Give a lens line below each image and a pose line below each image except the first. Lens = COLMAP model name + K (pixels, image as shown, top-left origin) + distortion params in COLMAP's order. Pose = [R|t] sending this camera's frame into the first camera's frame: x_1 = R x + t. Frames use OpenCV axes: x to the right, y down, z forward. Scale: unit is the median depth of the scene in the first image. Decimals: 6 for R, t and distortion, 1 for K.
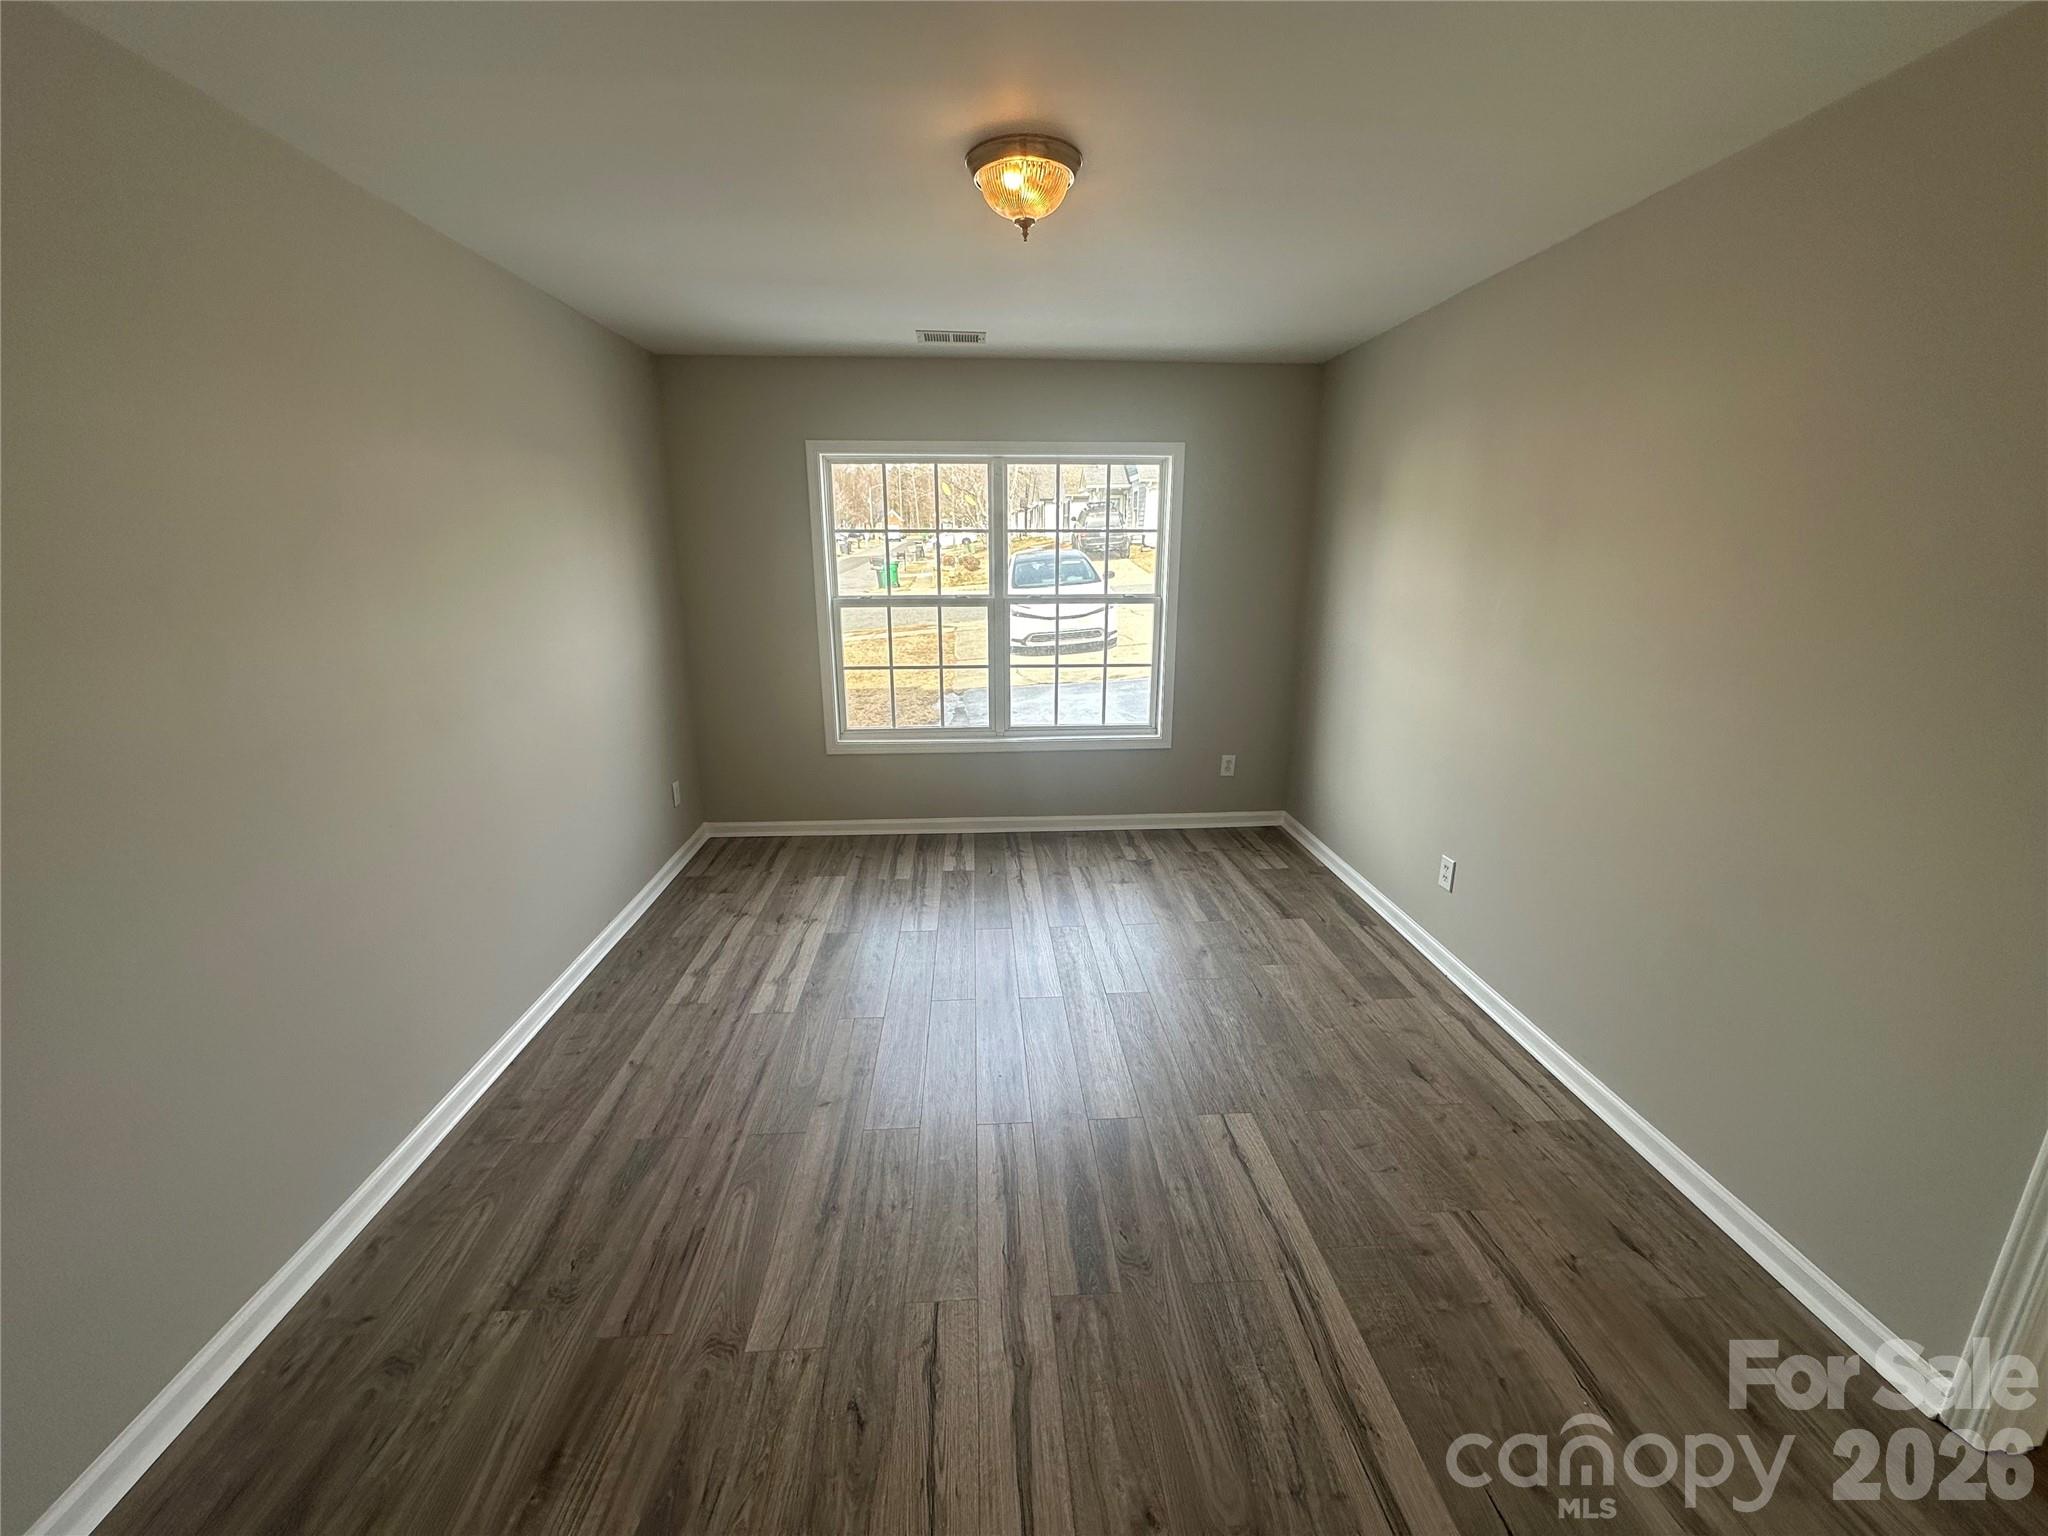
lens RADIAL K [[834.5, 0, 1019.1], [0, 834.5, 729.1], [0, 0, 1]] dist [-0.000292, 0.000014]
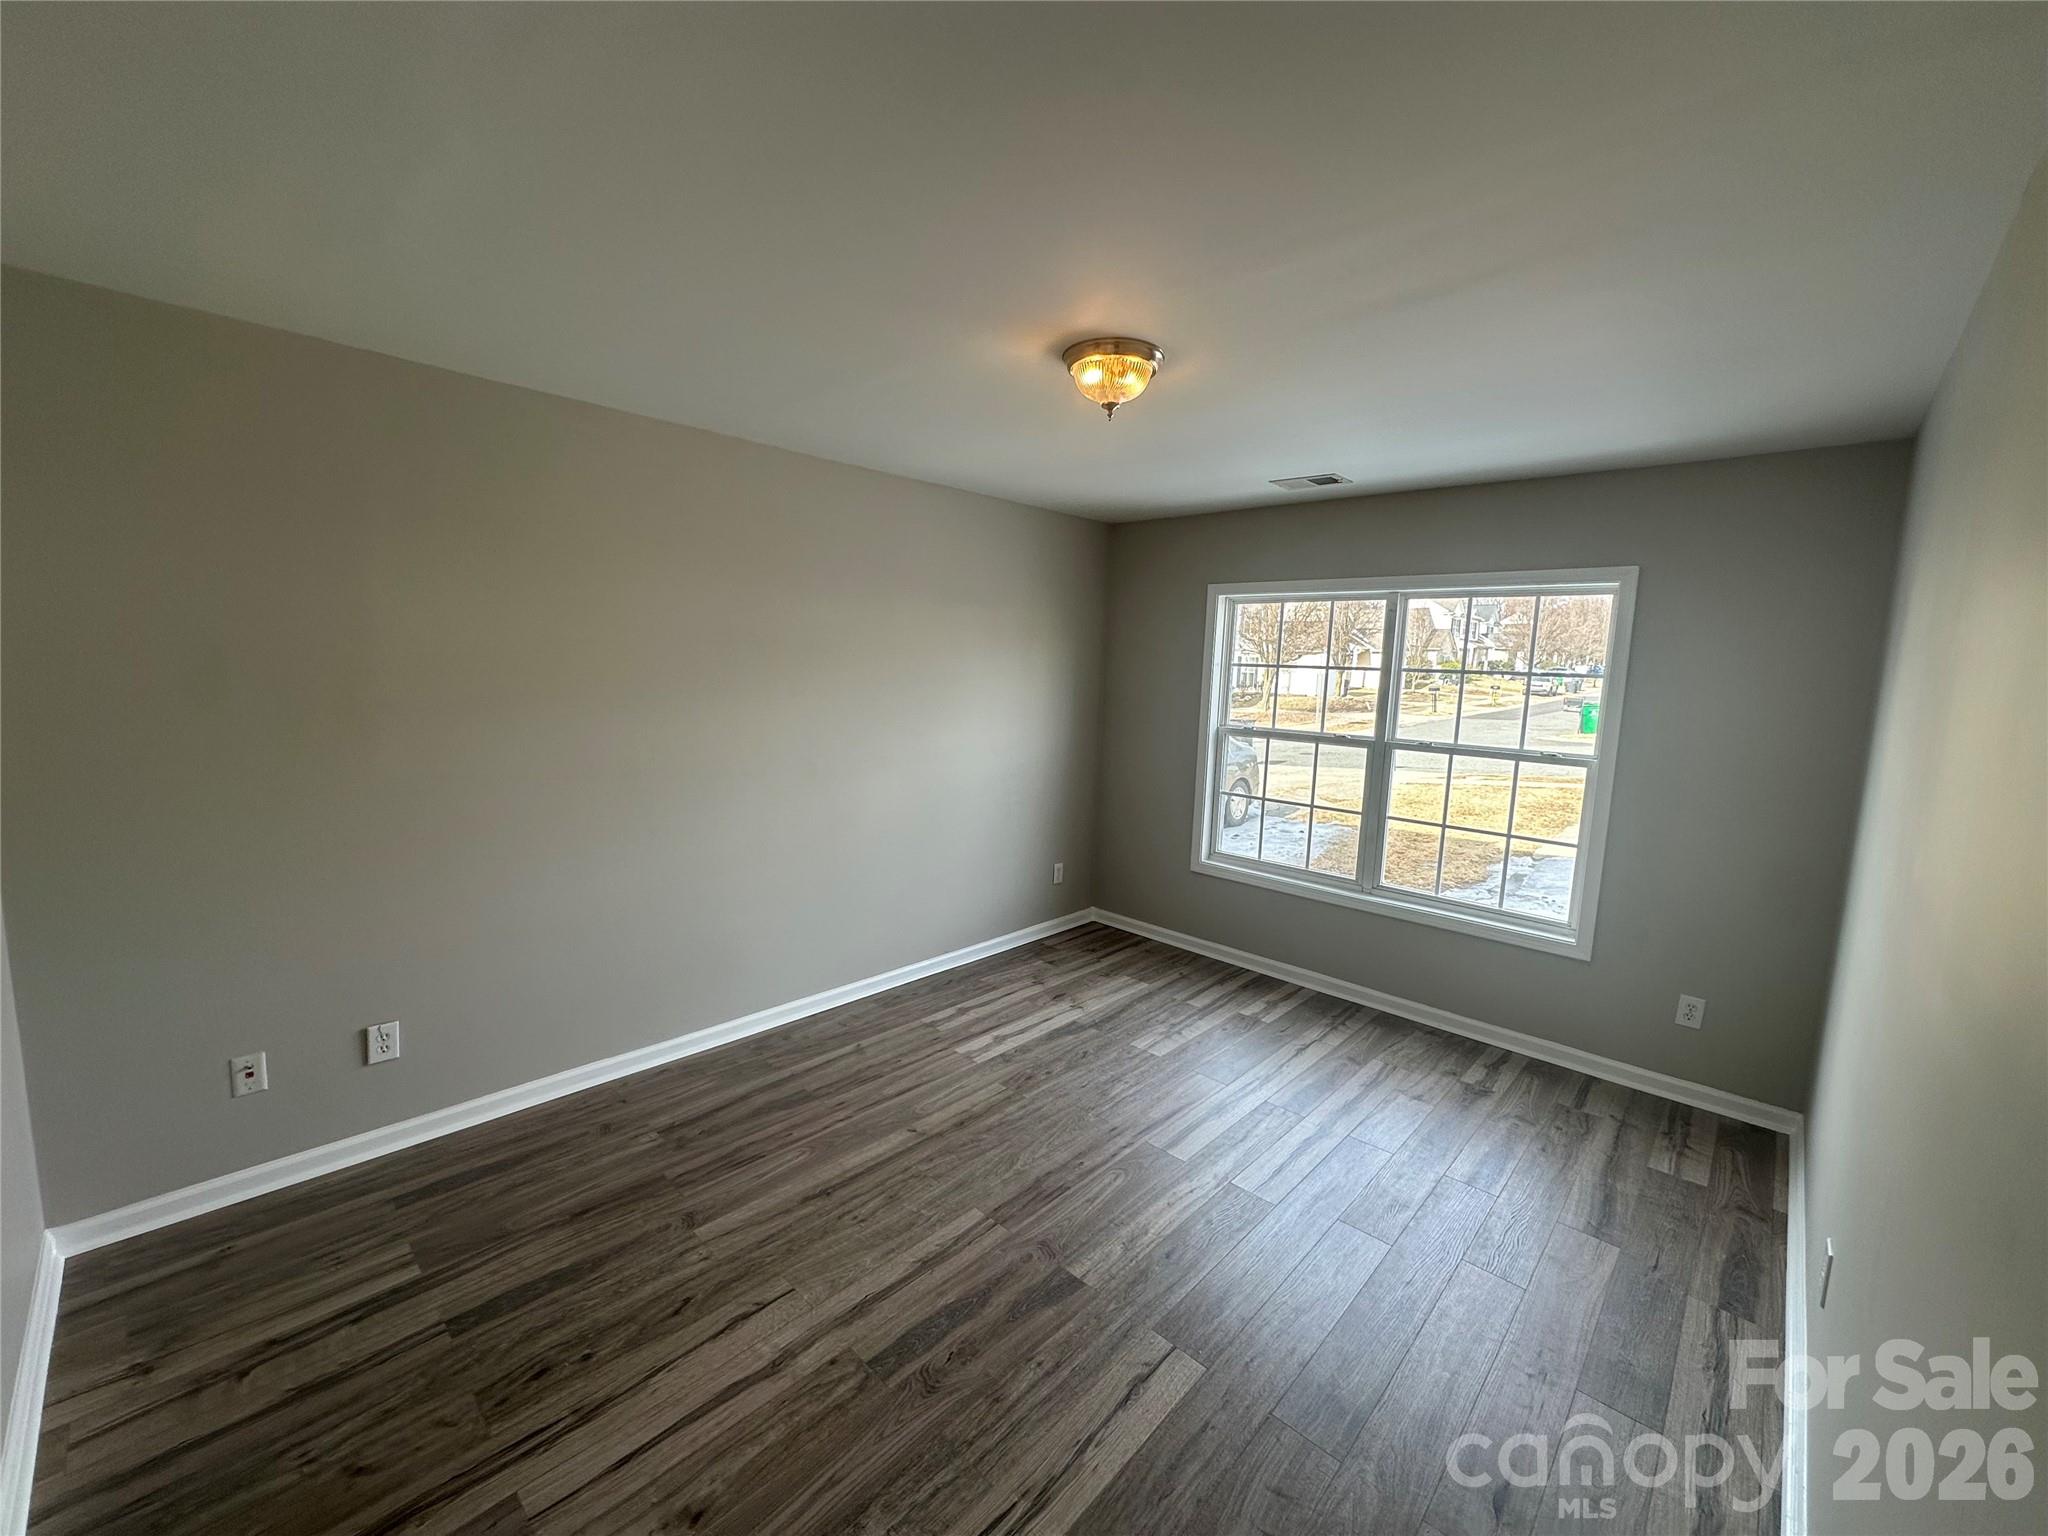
lens RADIAL K [[808.4, 0, 1001.6], [0, 808.4, 719.0], [0, 0, 1]] dist [-0.001039, 0.000019]
pose [[0.680445, 0.075928, -0.728855, 0.390319], [-0.193443, 0.977948, -0.078717, -0.035429], [0.706806, 0.194555, 0.680128, 0.115278]]
